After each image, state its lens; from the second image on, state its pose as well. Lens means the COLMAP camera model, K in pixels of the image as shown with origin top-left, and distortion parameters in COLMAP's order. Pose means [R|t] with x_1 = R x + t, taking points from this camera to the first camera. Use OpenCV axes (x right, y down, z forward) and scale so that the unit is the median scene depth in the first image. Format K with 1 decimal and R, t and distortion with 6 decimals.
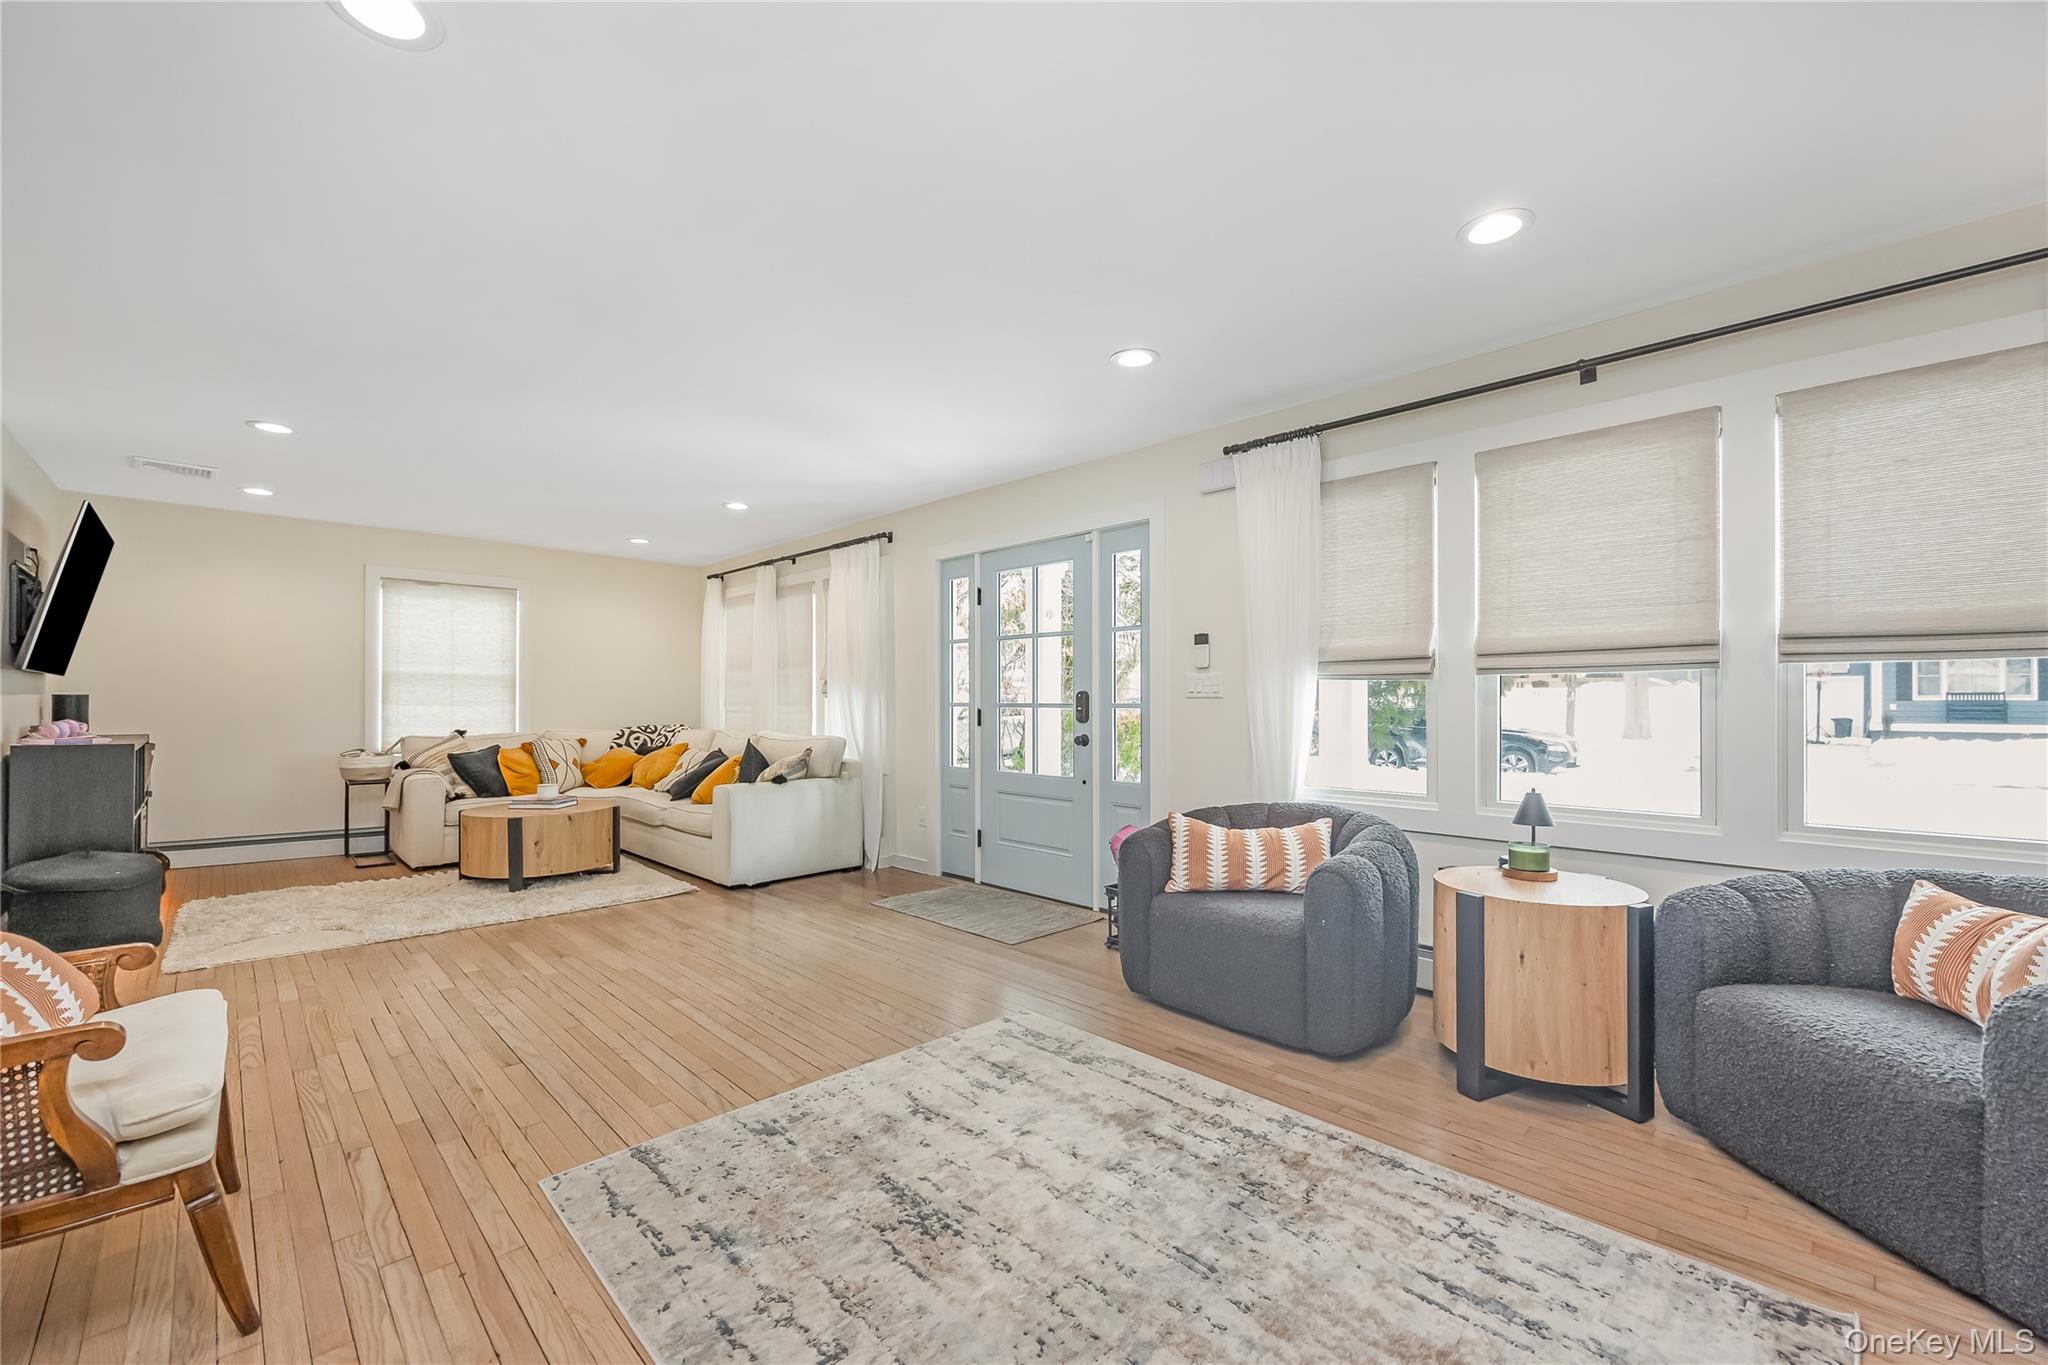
lens RADIAL K [[828.4, 0, 1029.1], [0, 828.4, 695.5], [0, 0, 1]] dist [-0.010759, 0.000665]
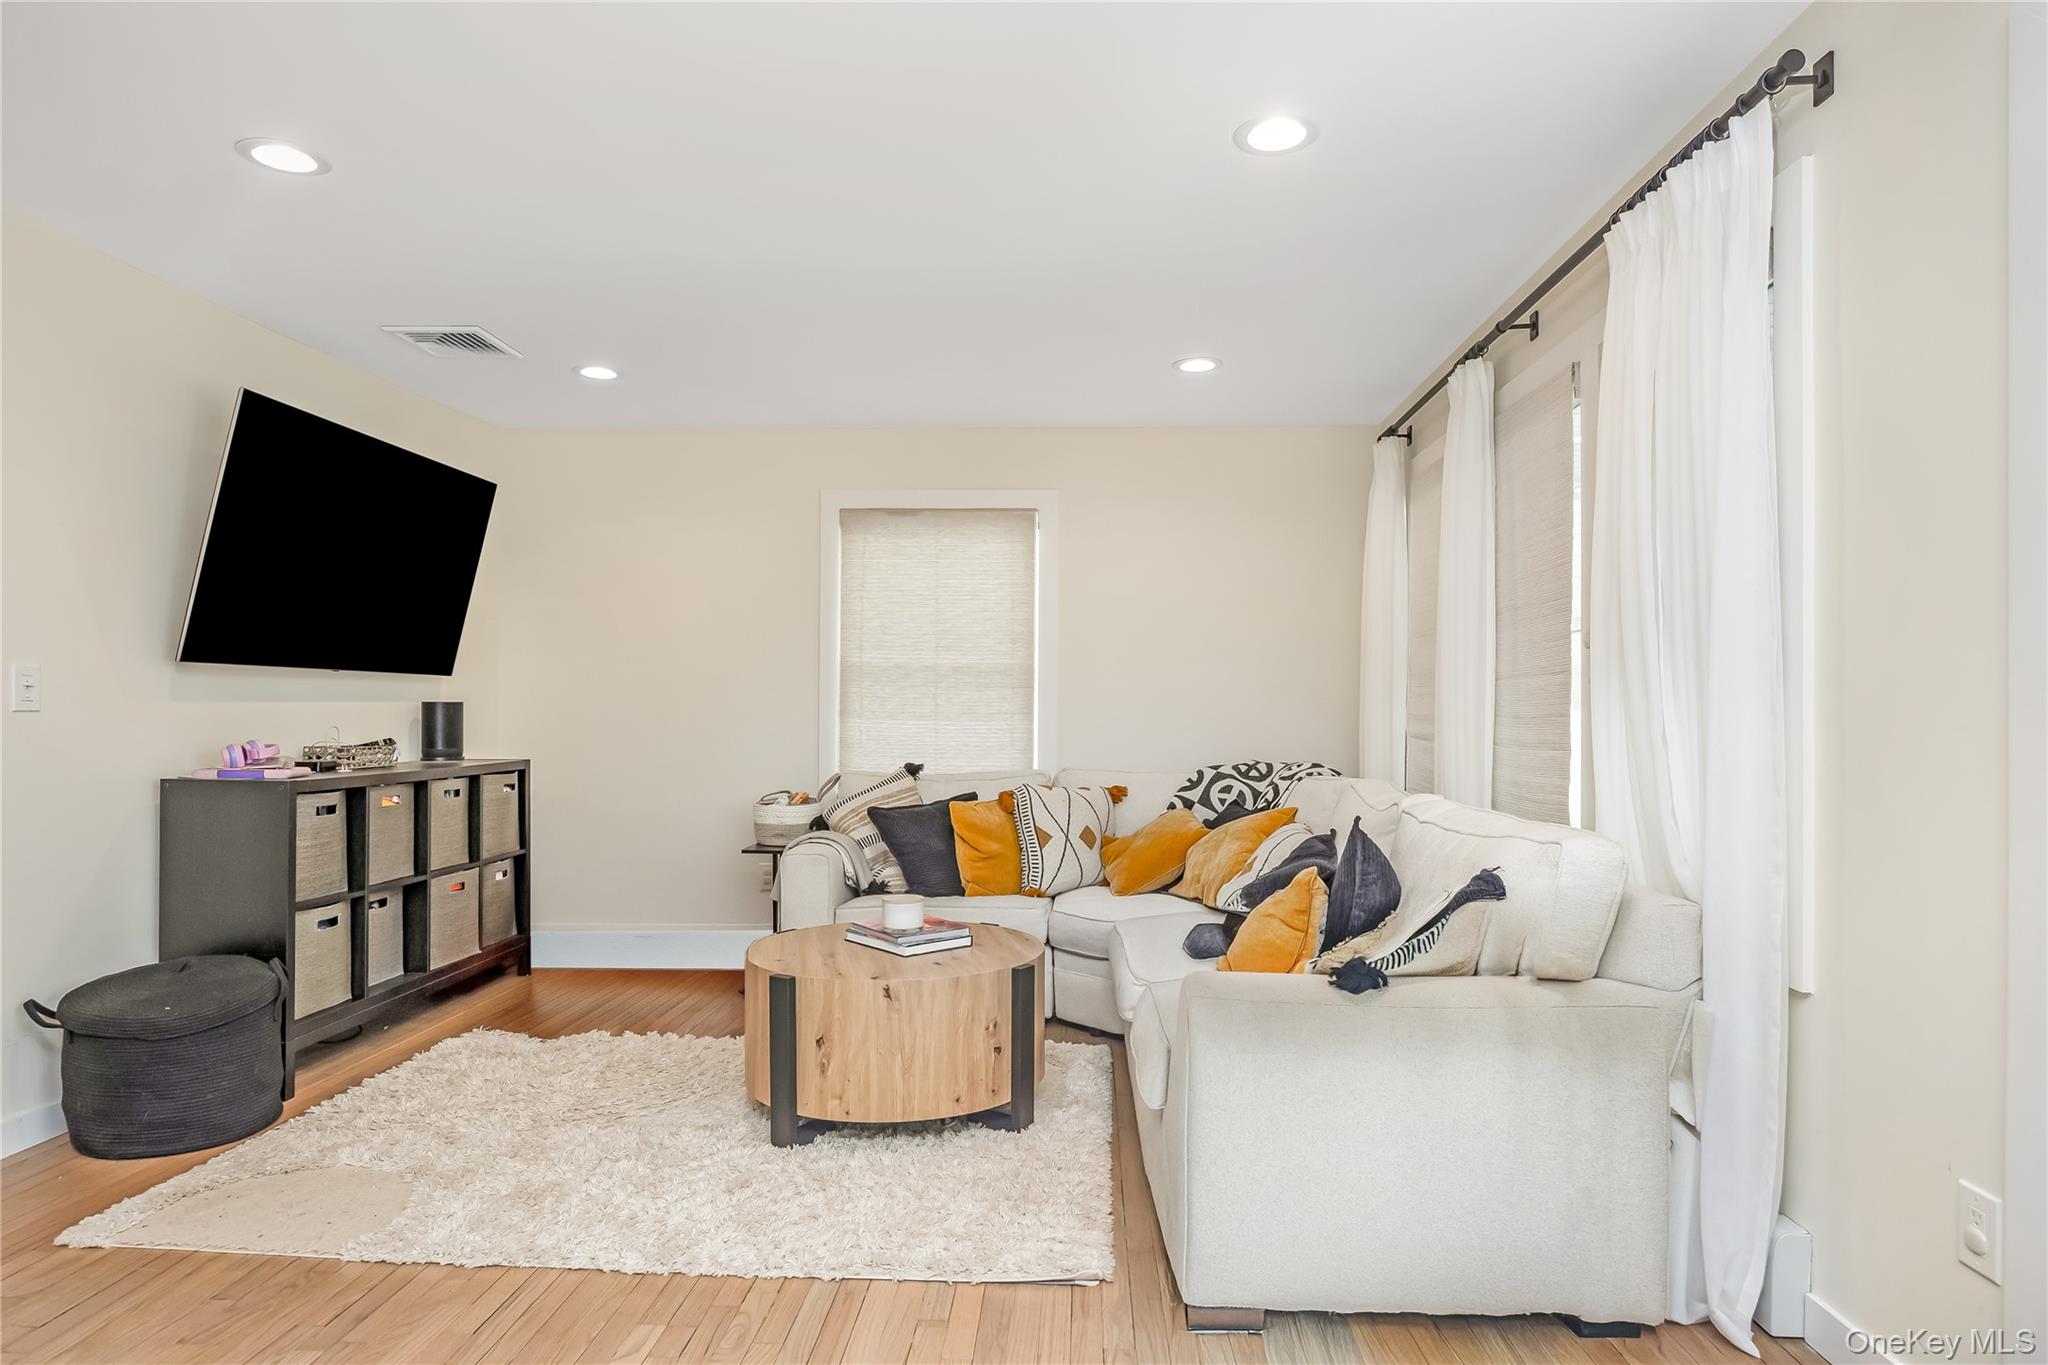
lens RADIAL K [[1140.0, 0, 1037.0], [0, 1140.0, 724.3], [0, 0, 1]] dist [-0.008129, 0.001211]
pose [[0.678073, 0.010070, -0.734925, -0.066364], [0.001686, 0.999882, 0.015256, 0.003496], [0.734992, -0.011583, 0.677977, 0.527603]]
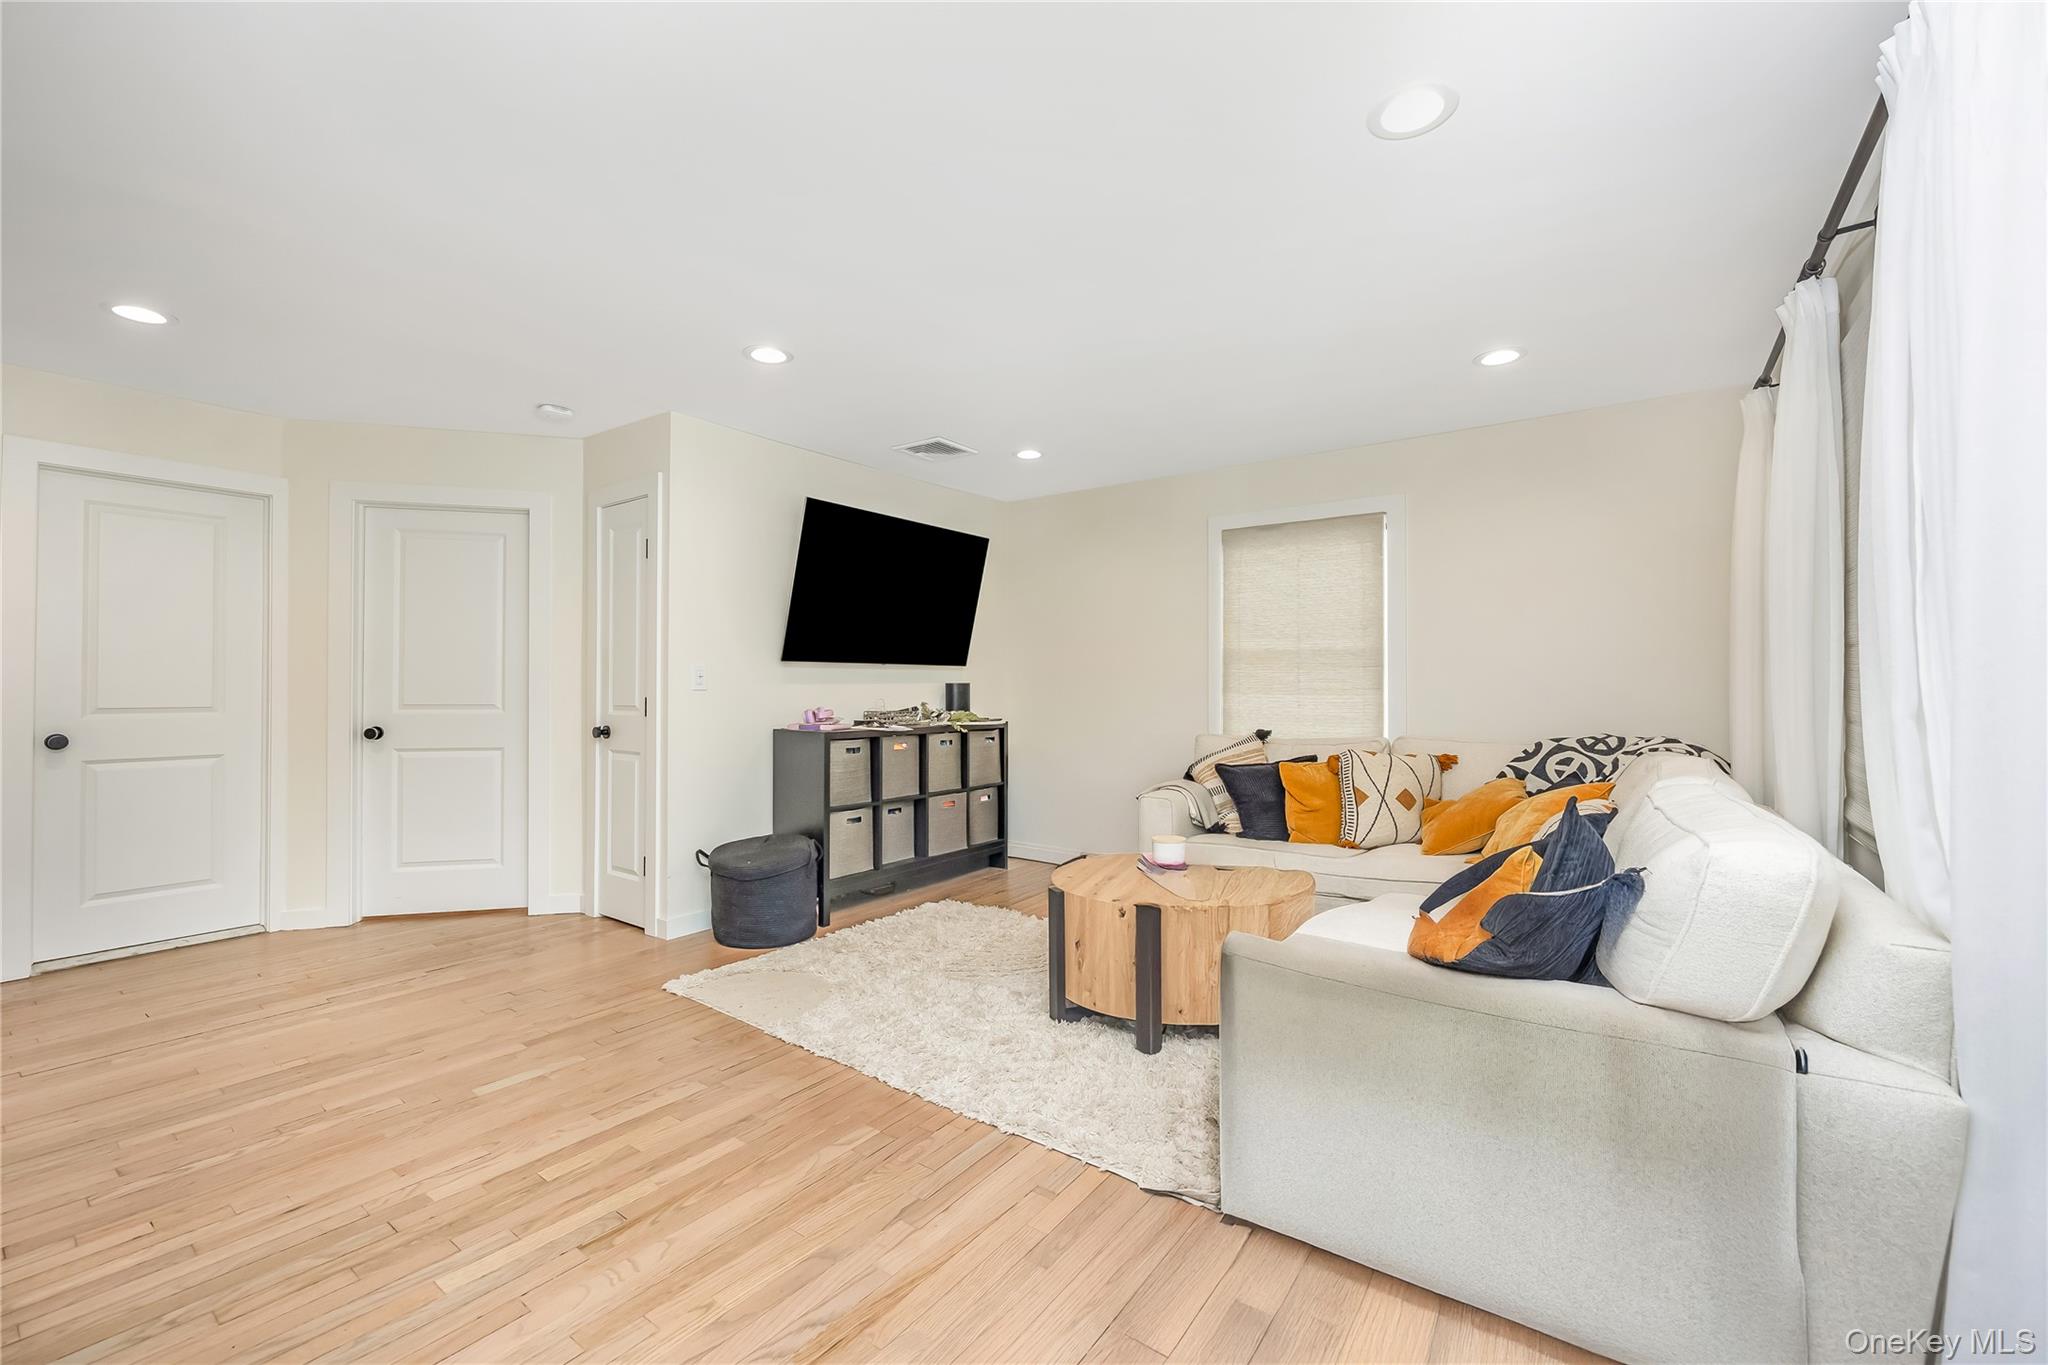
lens RADIAL K [[828.4, 0, 1026.9], [0, 828.4, 682.8], [0, 0, 1]] dist [-0.010759, 0.000665]
pose [[0.162688, -0.007427, -0.986650, -0.040787], [0.008432, 0.999946, -0.006137, 0.004935], [0.986642, -0.007321, 0.162741, 0.678575]]
